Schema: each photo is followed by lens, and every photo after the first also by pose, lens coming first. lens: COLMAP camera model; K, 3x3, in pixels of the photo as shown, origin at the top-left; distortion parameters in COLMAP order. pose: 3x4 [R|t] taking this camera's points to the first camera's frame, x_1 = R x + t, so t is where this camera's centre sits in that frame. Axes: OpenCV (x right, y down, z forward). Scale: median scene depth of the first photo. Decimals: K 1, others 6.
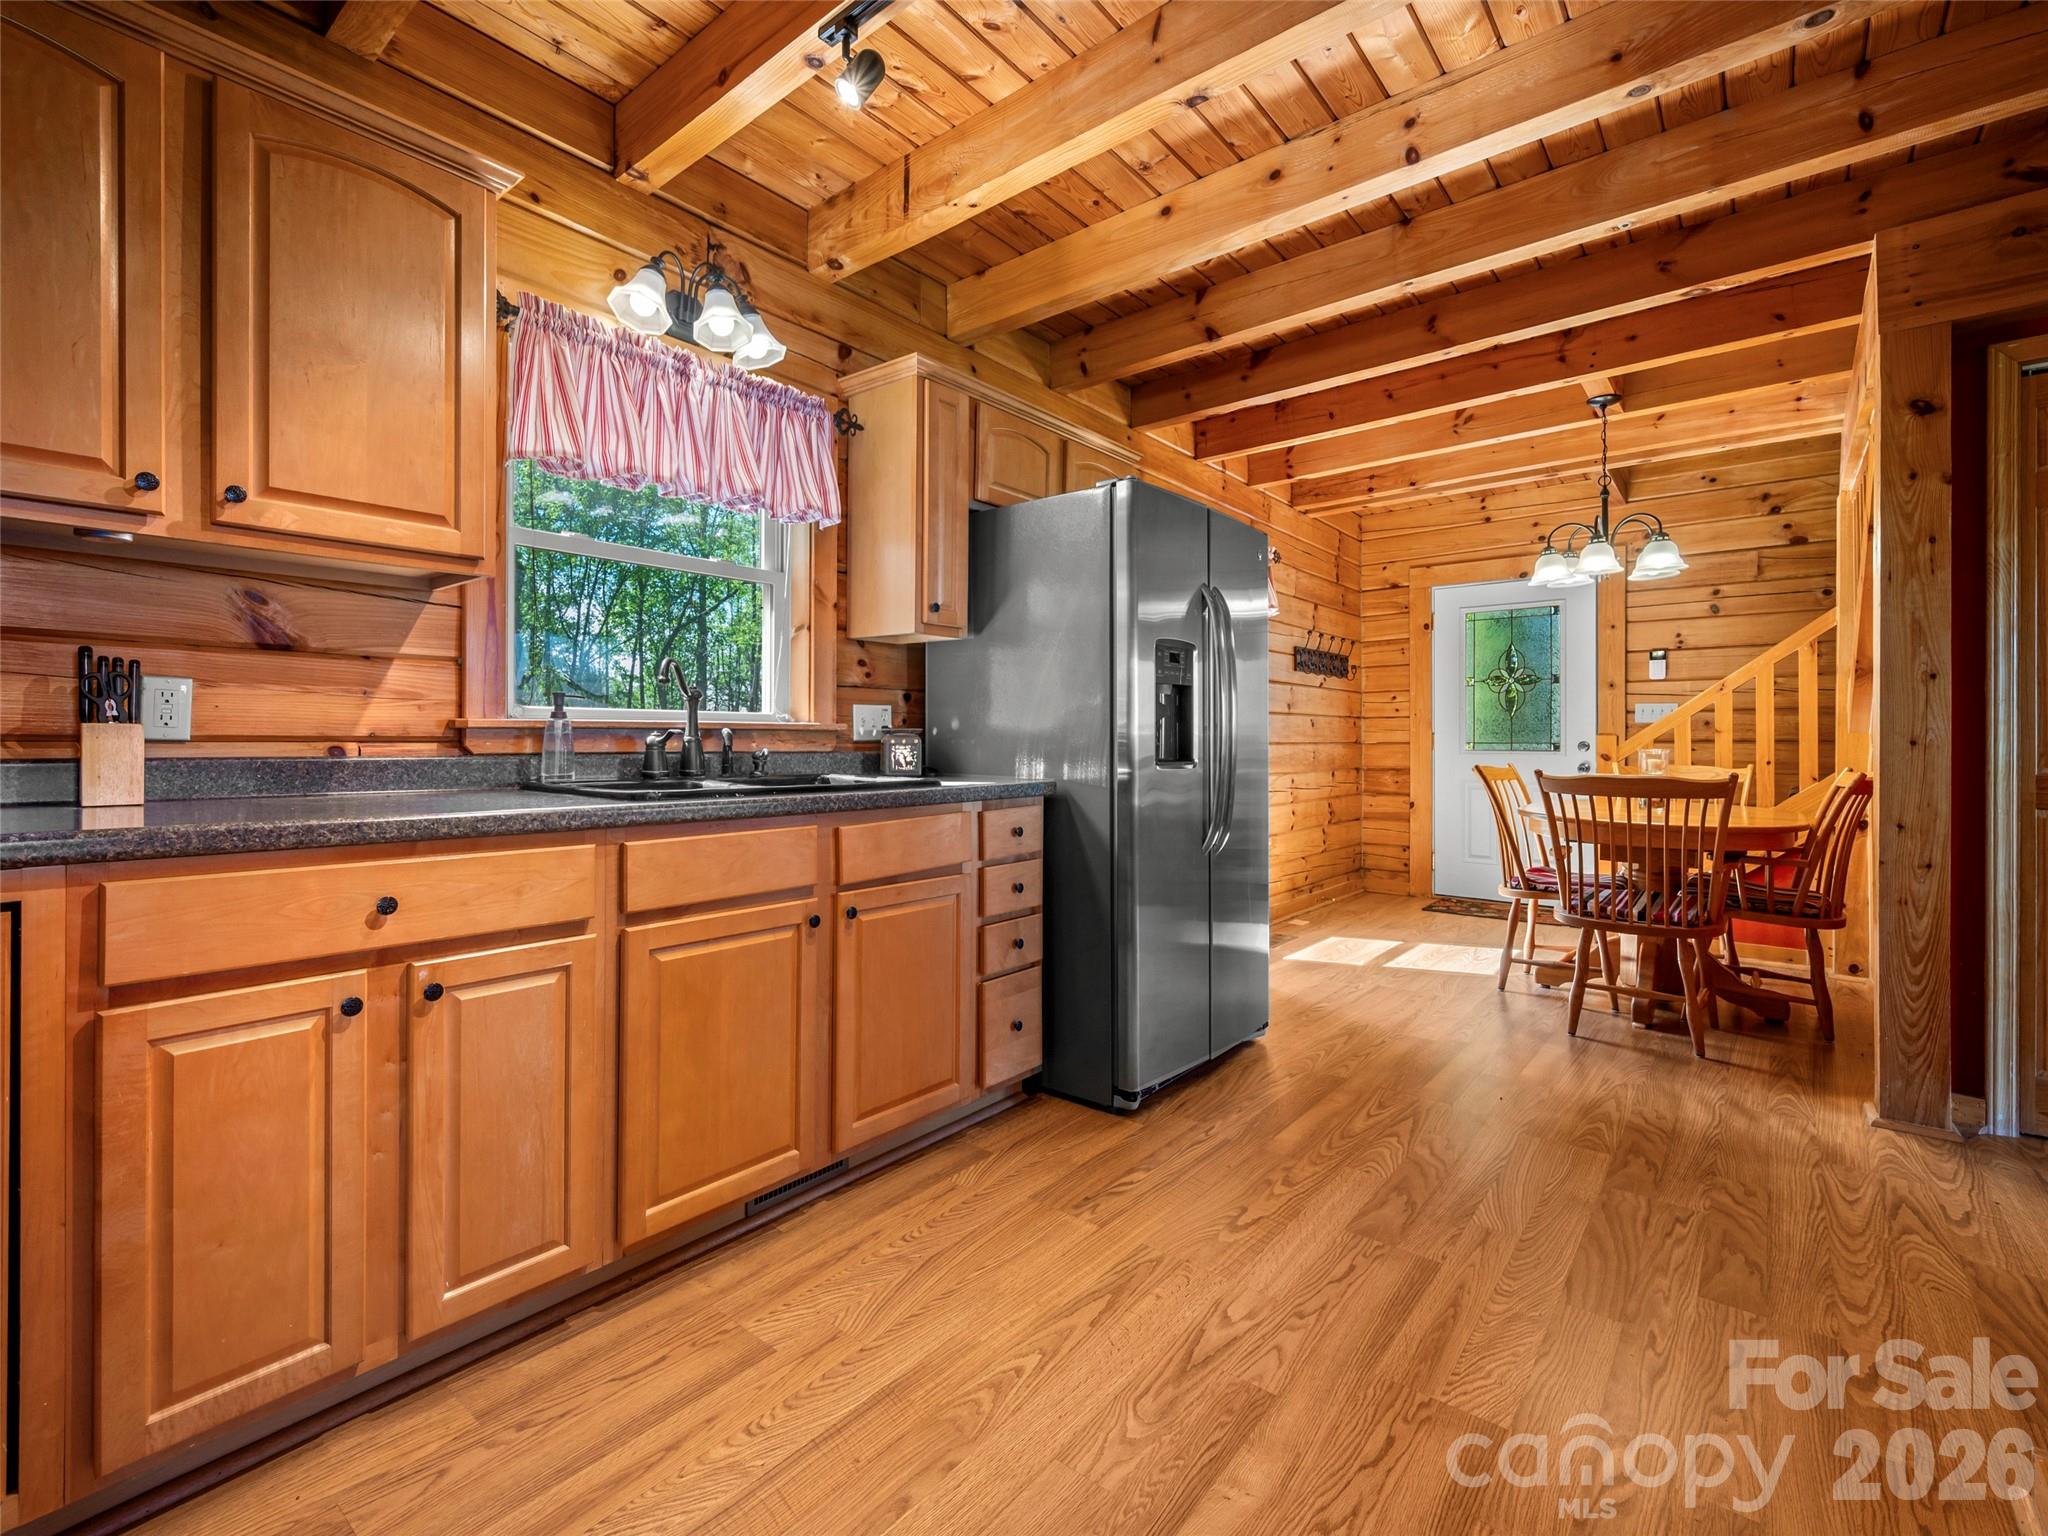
lens RADIAL K [[925.6, 0, 1006.4], [0, 925.6, 738.5], [0, 0, 1]] dist [-0.000423, -0.000250]
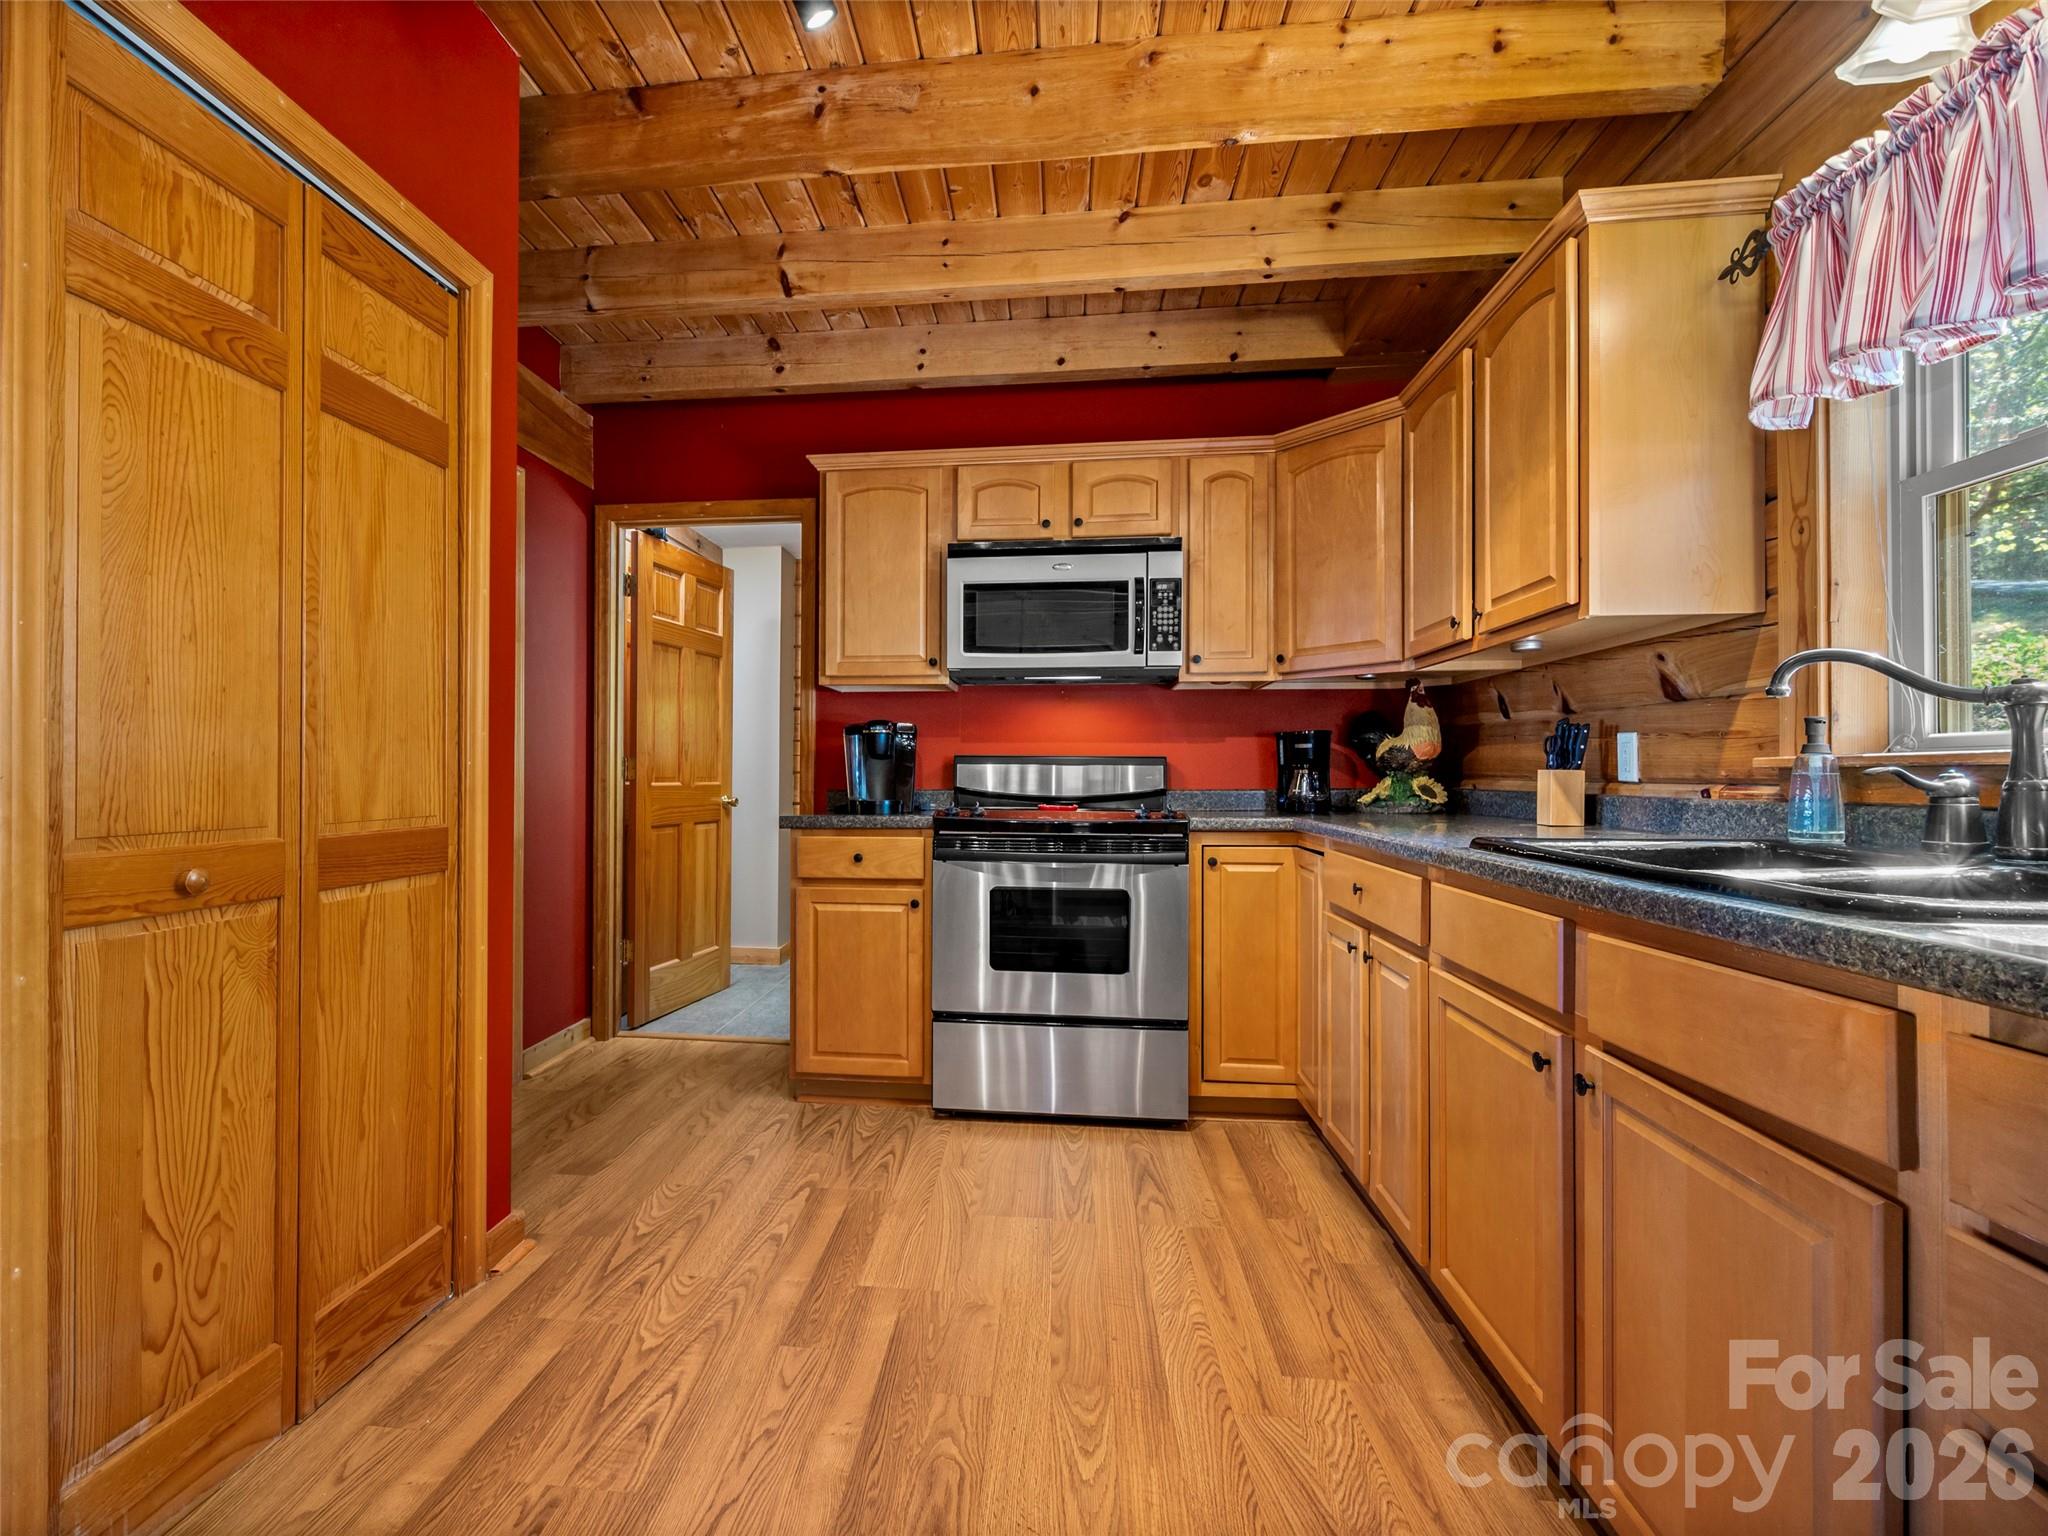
lens RADIAL K [[917.9, 0, 948.9], [0, 917.9, 774.4], [0, 0, 1]] dist [0.000161, -0.000568]
pose [[-0.840688, -0.003719, -0.541507, 0.285598], [-0.003054, 0.999993, -0.002127, -0.001330], [0.541512, -0.000134, -0.840693, 0.764700]]
